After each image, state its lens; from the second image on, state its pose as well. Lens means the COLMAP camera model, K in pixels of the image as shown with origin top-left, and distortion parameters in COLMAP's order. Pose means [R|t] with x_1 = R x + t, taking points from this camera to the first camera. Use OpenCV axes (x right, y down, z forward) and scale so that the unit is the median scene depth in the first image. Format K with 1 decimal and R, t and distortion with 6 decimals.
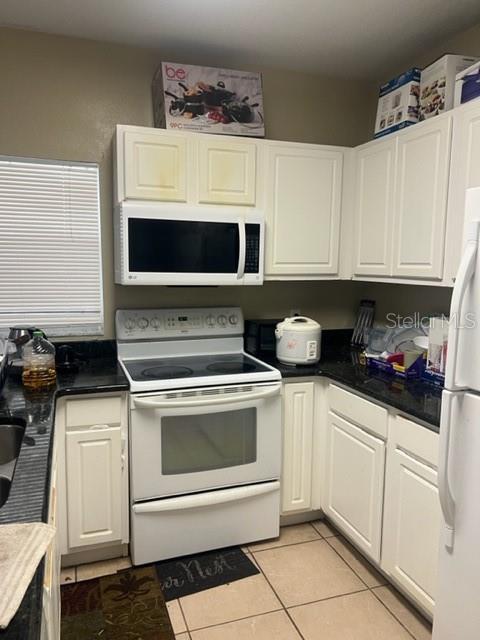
lens RADIAL K [[492.1, 0, 230.6], [0, 492.1, 321.6], [0, 0, 1]] dist [0.042686, -0.045955]
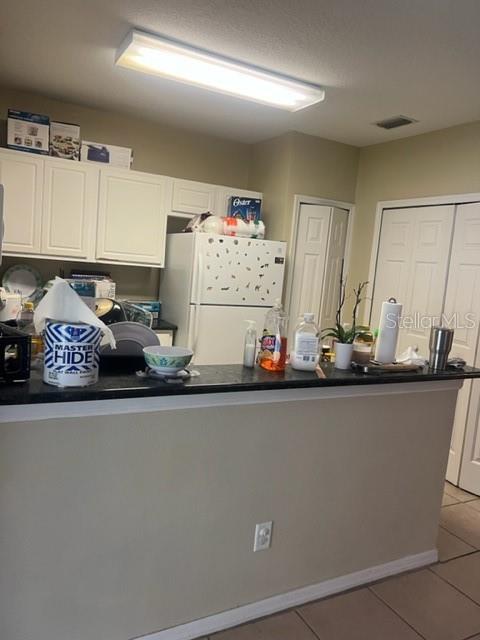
lens RADIAL K [[492.1, 0, 239.8], [0, 492.1, 318.9], [0, 0, 1]] dist [0.042686, -0.045955]
pose [[-0.181570, -0.141007, 0.973216, -1.280742], [0.030046, 0.988409, 0.148813, -0.105756], [-0.982919, 0.056261, -0.175229, 0.709571]]
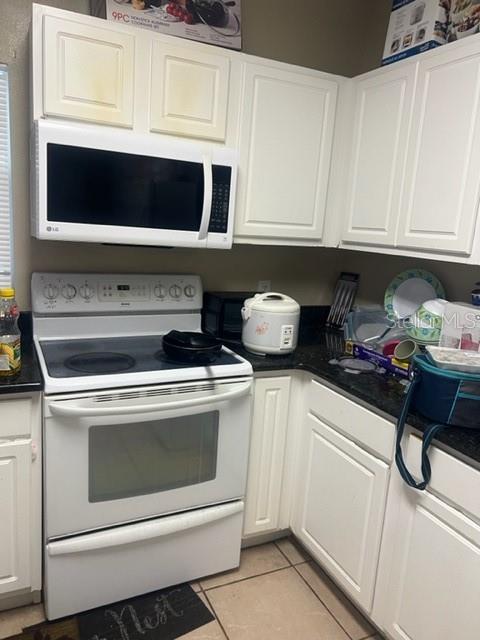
lens RADIAL K [[492.1, 0, 234.8], [0, 492.1, 316.7], [0, 0, 1]] dist [0.042686, -0.045955]
pose [[0.991444, 0.033439, 0.126175, -0.024658], [-0.042417, 0.996704, 0.069152, -0.024797], [-0.123446, -0.073912, 0.989595, 0.252819]]
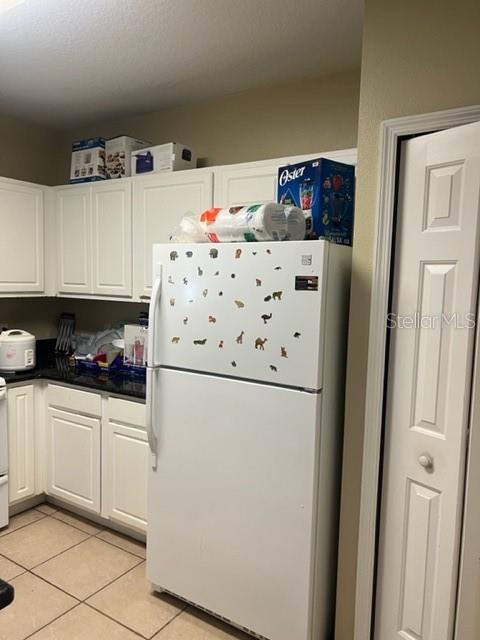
lens RADIAL K [[492.1, 0, 238.8], [0, 492.1, 324.6], [0, 0, 1]] dist [0.042686, -0.045955]
pose [[0.787740, -0.049154, 0.614044, -0.172219], [0.059207, 0.998238, 0.003954, 0.004771], [-0.613156, 0.033241, 0.789262, -0.248518]]
